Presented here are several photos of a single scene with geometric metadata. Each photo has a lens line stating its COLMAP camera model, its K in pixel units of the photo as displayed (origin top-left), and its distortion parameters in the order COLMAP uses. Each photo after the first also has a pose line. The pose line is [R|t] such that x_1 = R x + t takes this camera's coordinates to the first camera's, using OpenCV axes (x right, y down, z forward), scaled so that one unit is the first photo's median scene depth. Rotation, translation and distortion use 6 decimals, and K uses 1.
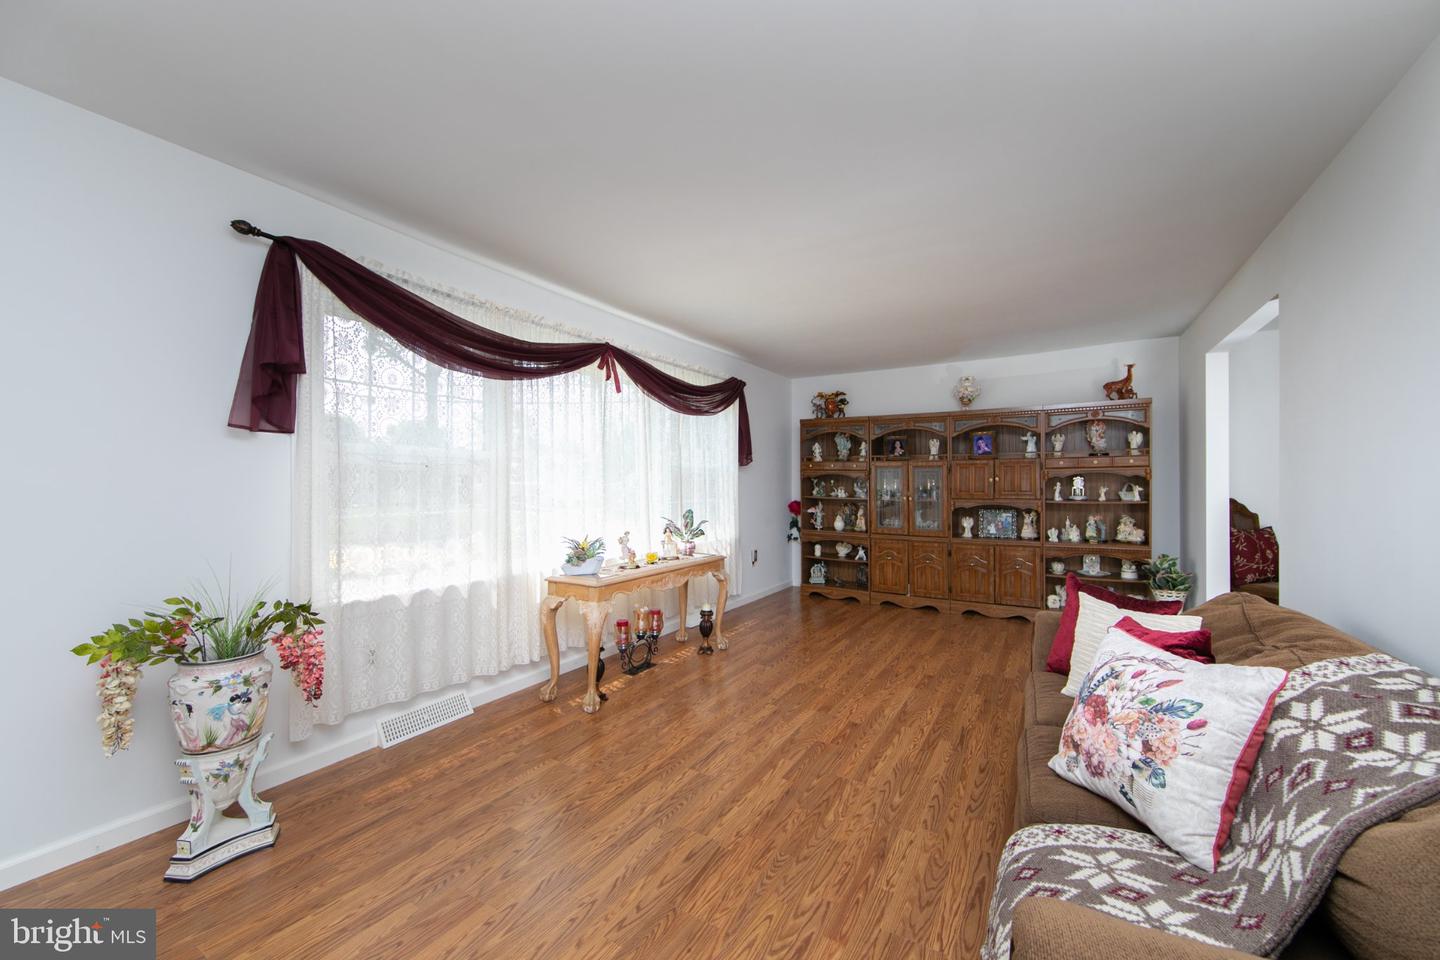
lens RADIAL K [[565.2, 0, 727.4], [0, 565.2, 484.2], [0, 0, 1]] dist [-0.002411, -0.000110]
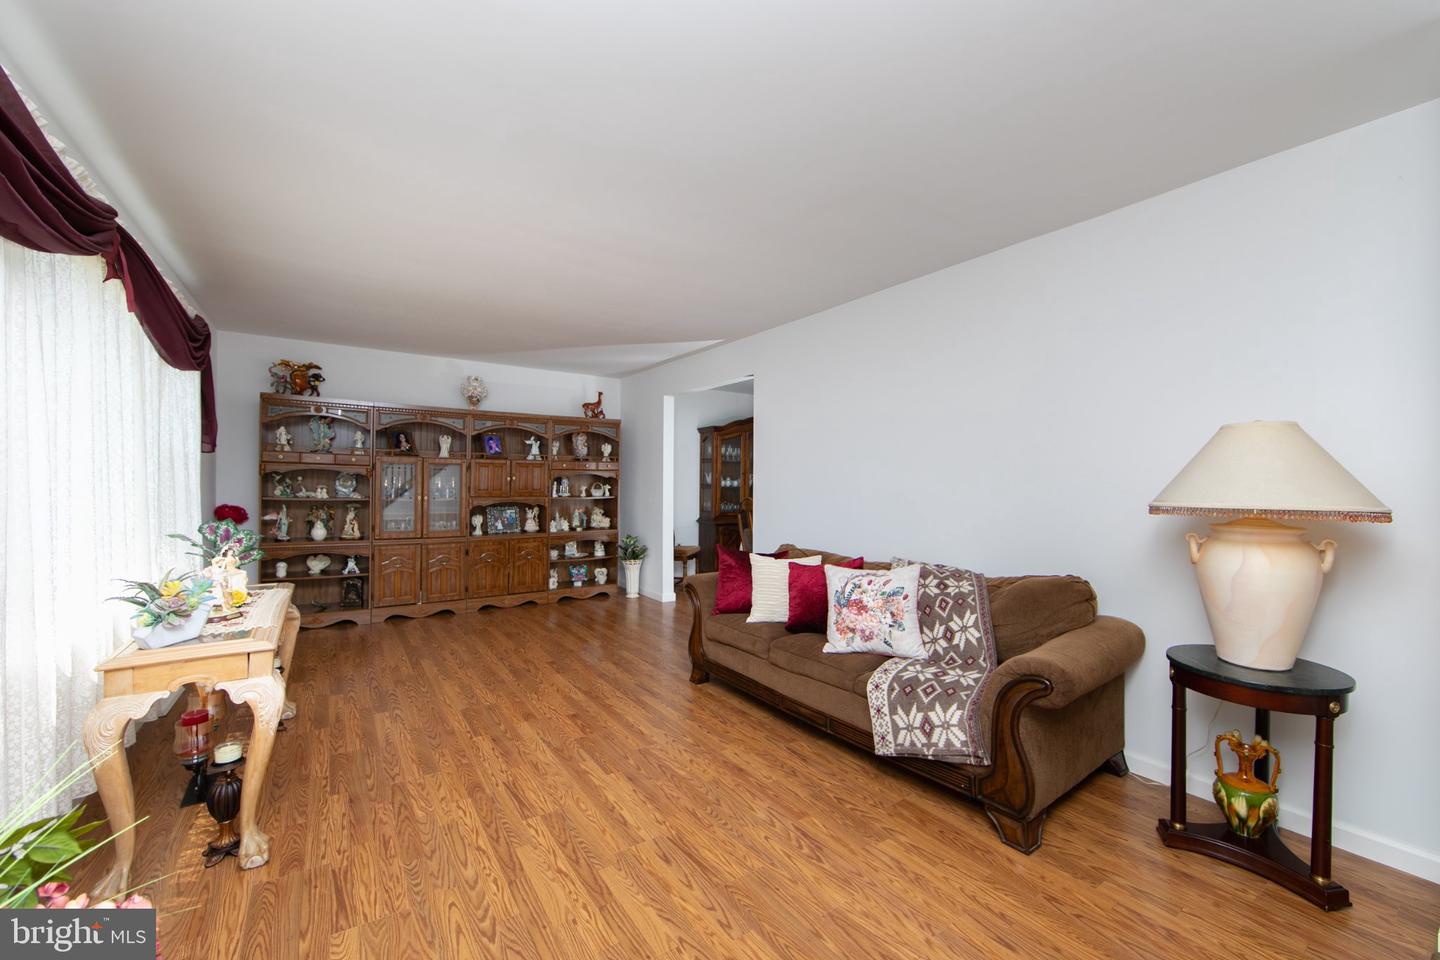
lens RADIAL K [[565.2, 0, 727.4], [0, 565.2, 484.2], [0, 0, 1]] dist [-0.002411, -0.000110]
pose [[0.411902, 0.004246, 0.911218, -0.421575], [-0.004173, 0.999987, -0.002773, 0.004707], [-0.911219, -0.002660, 0.411914, 0.228876]]
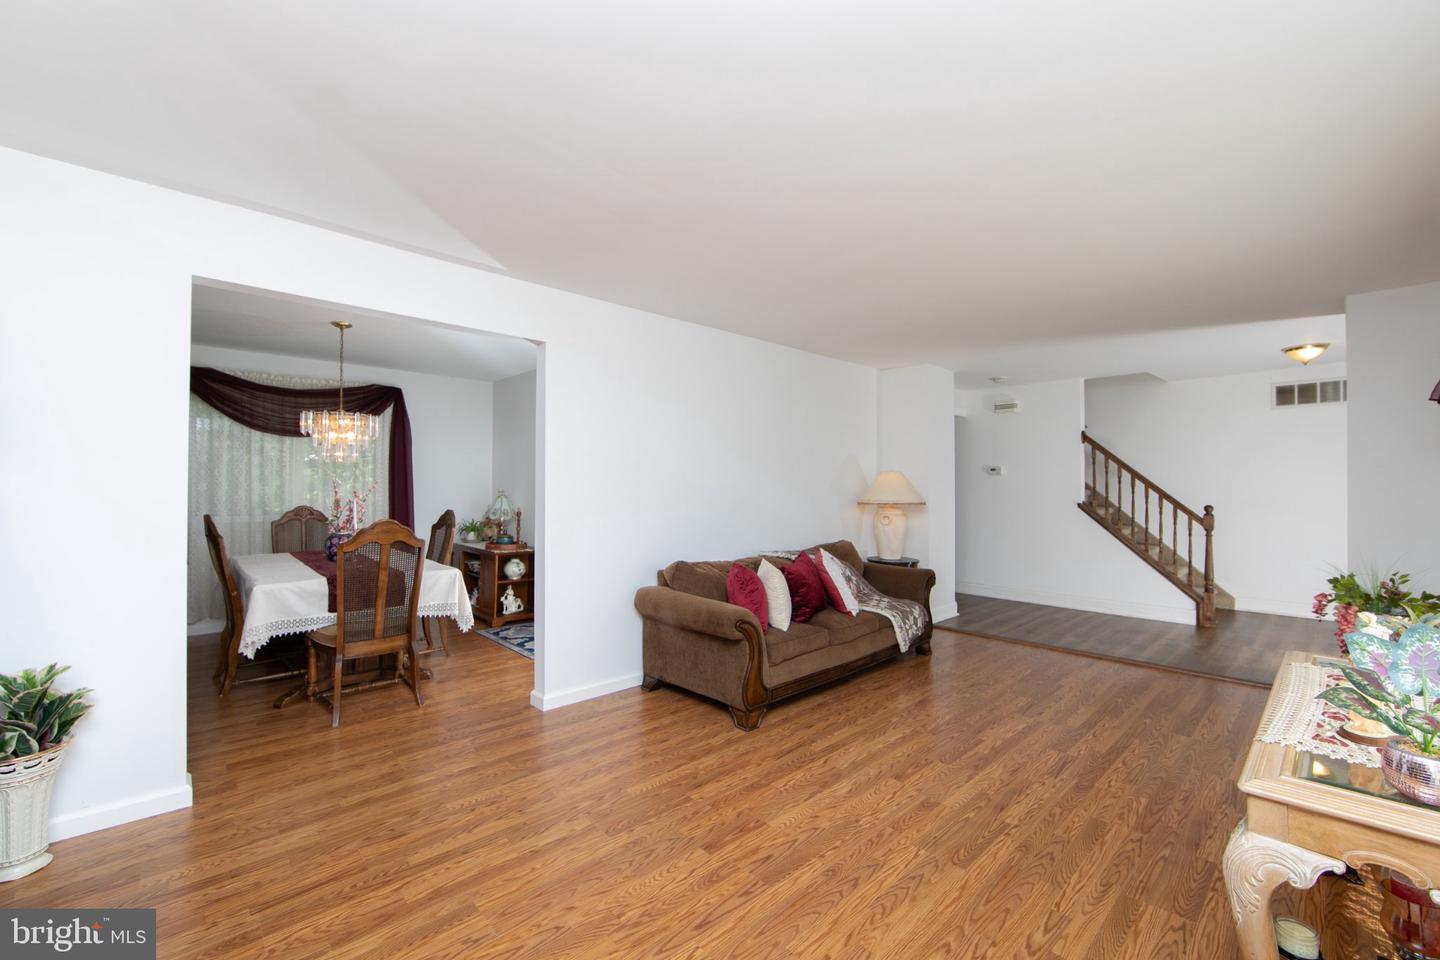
lens RADIAL K [[577.1, 0, 719.2], [0, 577.1, 477.7], [0, 0, 1]] dist [-0.004654, -0.000017]
pose [[-0.955322, -0.000250, 0.295567, 0.159632], [-0.003599, 0.999935, -0.010789, -0.015952], [-0.295545, -0.011371, -0.955261, 1.360904]]
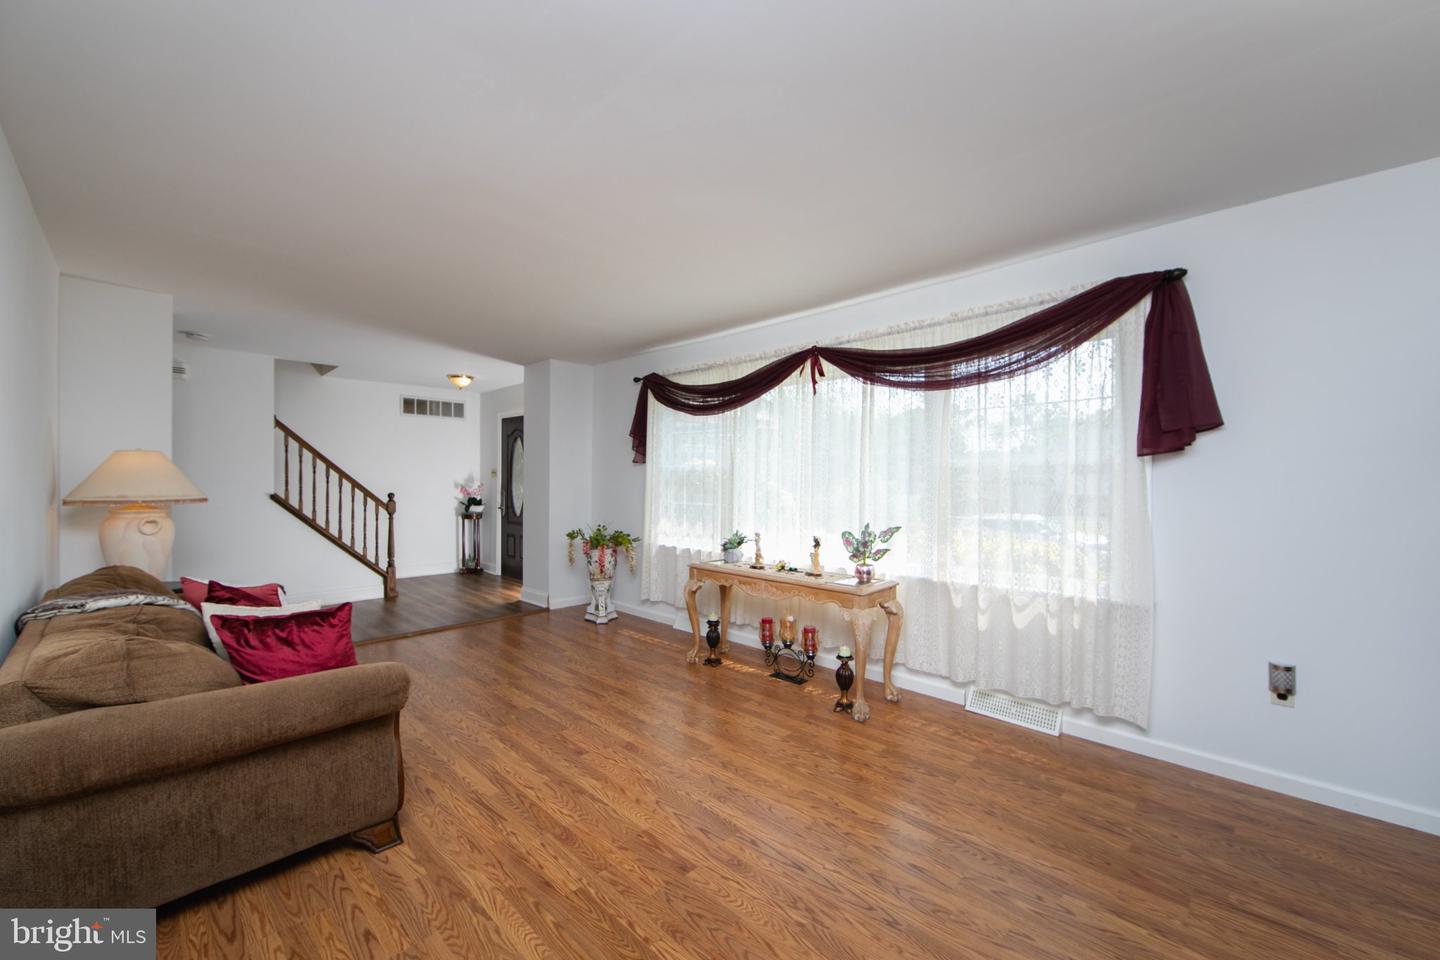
lens RADIAL K [[581.8, 0, 720.0], [0, 581.8, 480.0], [0, 0, 1]] dist [0.000172, 0.000043]
pose [[-0.252878, -0.006189, -0.967478, 0.760282], [-0.010883, 0.999934, -0.003552, -0.009214], [0.967437, 0.009631, -0.252929, 1.023701]]
